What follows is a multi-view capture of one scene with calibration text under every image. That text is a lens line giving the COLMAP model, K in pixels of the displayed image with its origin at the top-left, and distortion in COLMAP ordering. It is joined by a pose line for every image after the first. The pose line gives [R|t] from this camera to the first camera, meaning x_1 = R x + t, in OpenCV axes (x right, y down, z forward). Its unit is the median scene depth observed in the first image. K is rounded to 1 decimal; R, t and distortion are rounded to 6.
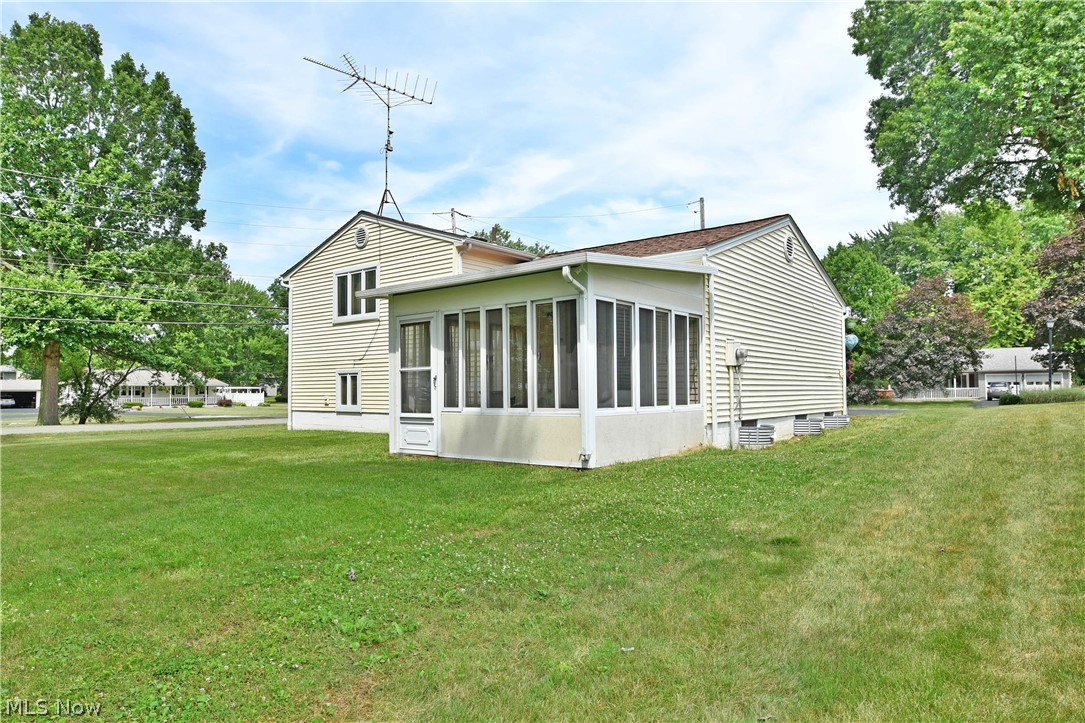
lens RADIAL K [[658.9, 0, 546.6], [0, 658.9, 357.7], [0, 0, 1]] dist [-0.012614, -0.008672]
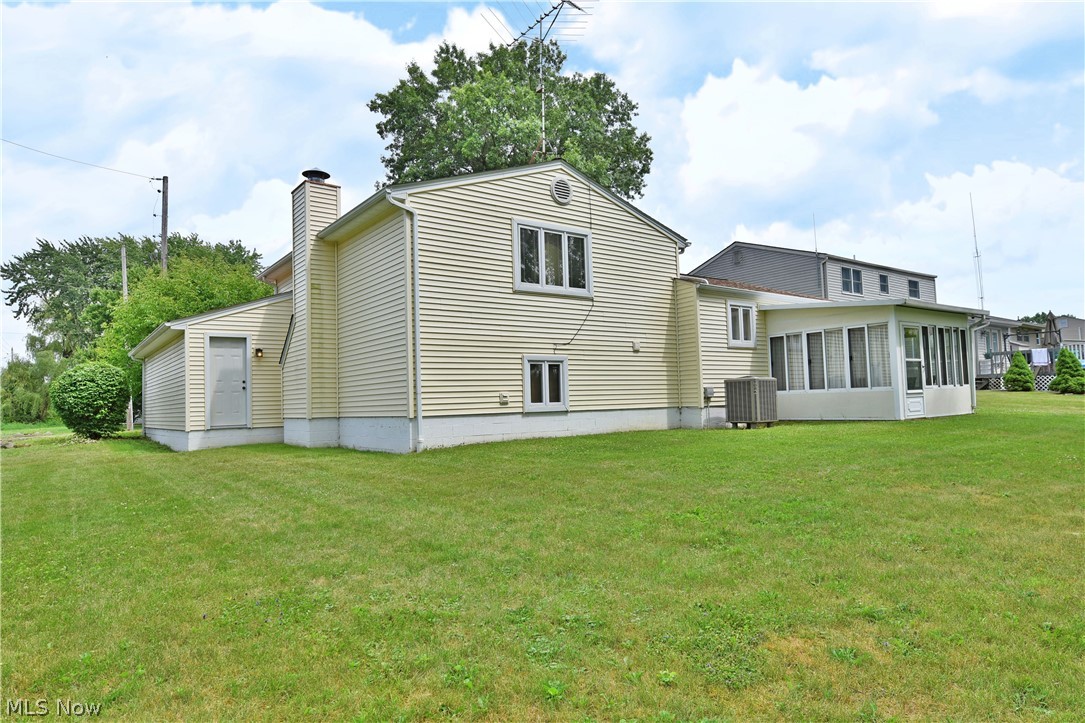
lens RADIAL K [[658.9, 0, 548.2], [0, 658.9, 366.2], [0, 0, 1]] dist [-0.012614, -0.008672]
pose [[0.235440, 0.052158, 0.970488, -1.032419], [-0.013012, 0.998639, -0.050515, 0.068168], [-0.971802, -0.000735, 0.235799, 0.816589]]
